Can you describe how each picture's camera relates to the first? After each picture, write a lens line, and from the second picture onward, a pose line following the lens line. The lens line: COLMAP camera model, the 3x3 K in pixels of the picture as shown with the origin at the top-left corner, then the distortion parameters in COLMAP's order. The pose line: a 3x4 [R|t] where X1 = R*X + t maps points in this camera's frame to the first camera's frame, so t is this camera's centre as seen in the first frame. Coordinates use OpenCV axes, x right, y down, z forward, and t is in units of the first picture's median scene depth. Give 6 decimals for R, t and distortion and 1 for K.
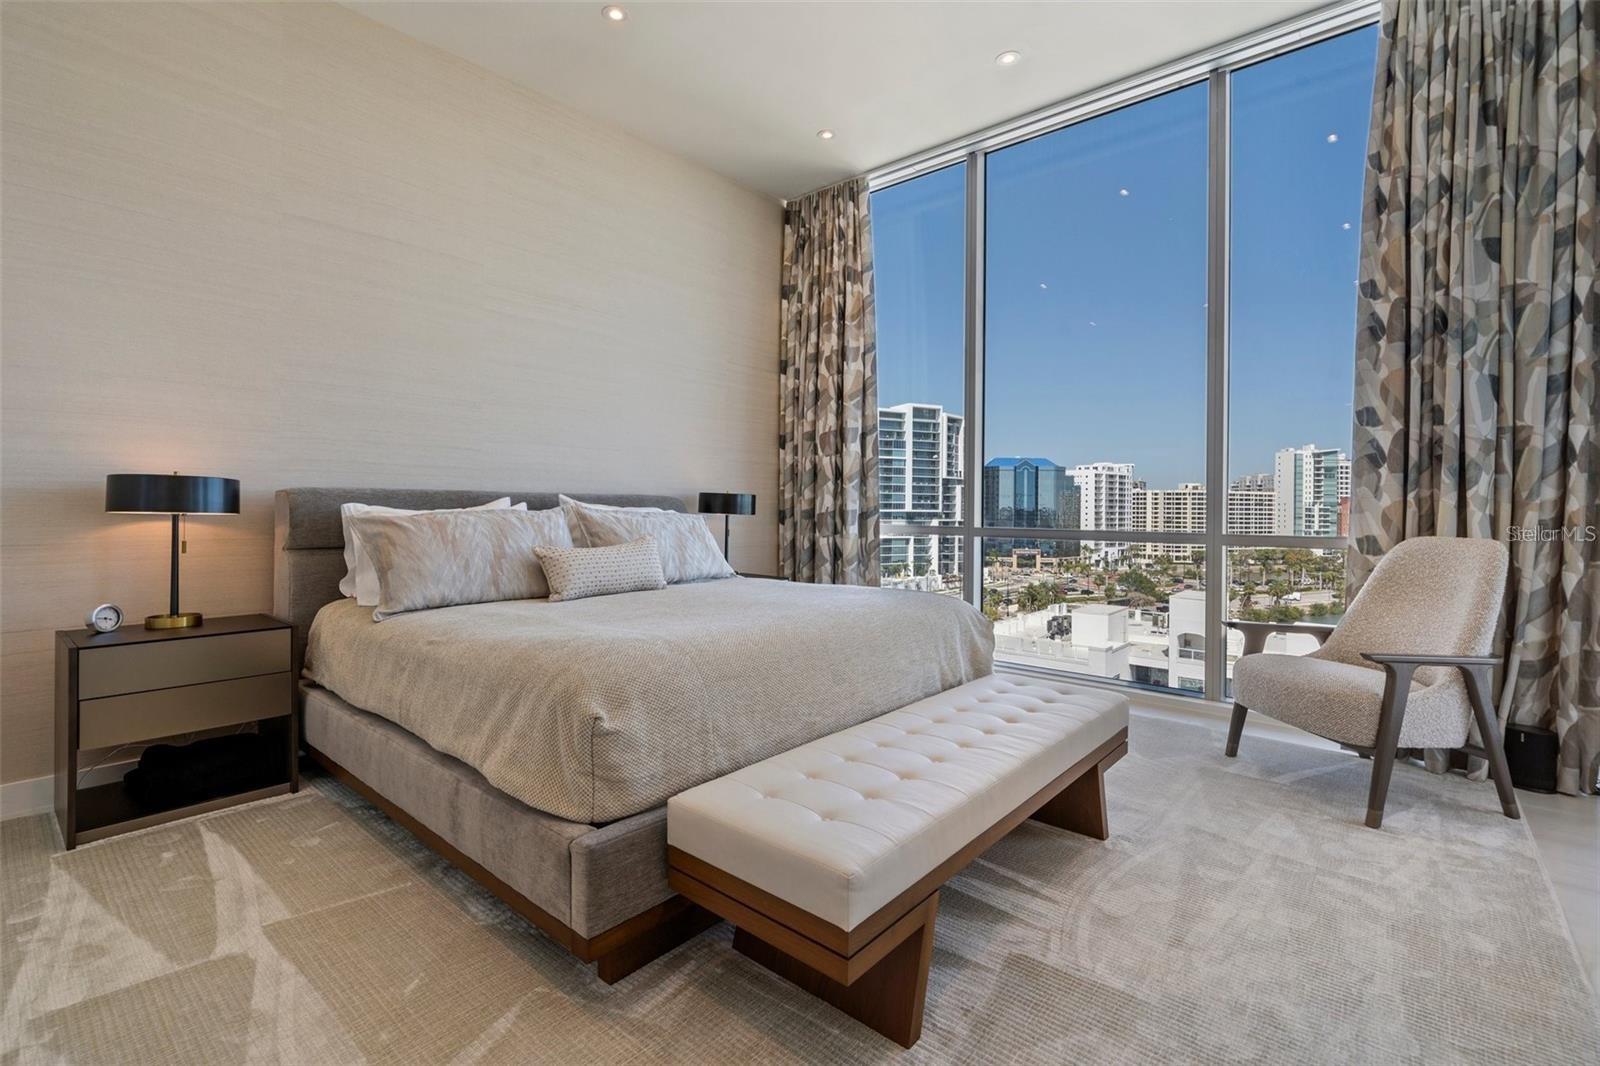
lens RADIAL K [[713.6, 0, 801.1], [0, 713.6, 524.2], [0, 0, 1]] dist [-0.015879, -0.000345]
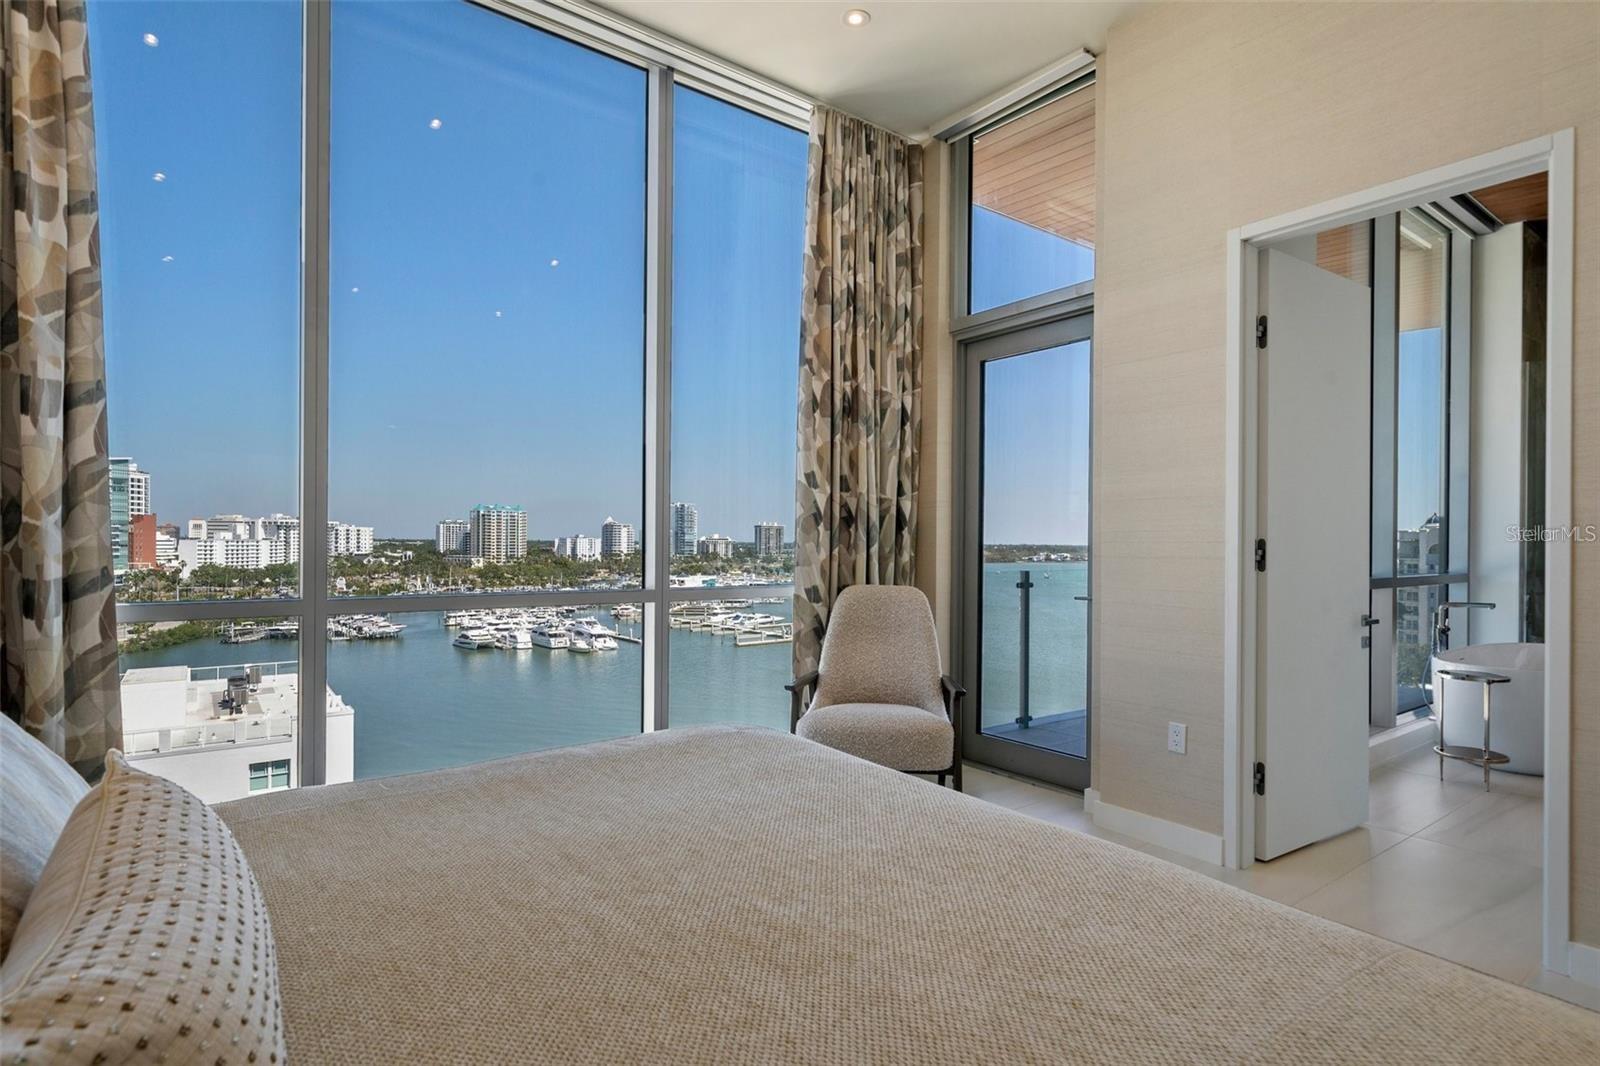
lens RADIAL K [[800.9, 0, 798.6], [0, 800.9, 537.9], [0, 0, 1]] dist [0.004567, 0.000008]
pose [[0.226666, -0.001994, 0.973970, -0.442598], [0.012049, 0.999927, -0.000757, -0.060288], [-0.973898, 0.011907, 0.226674, 0.743493]]
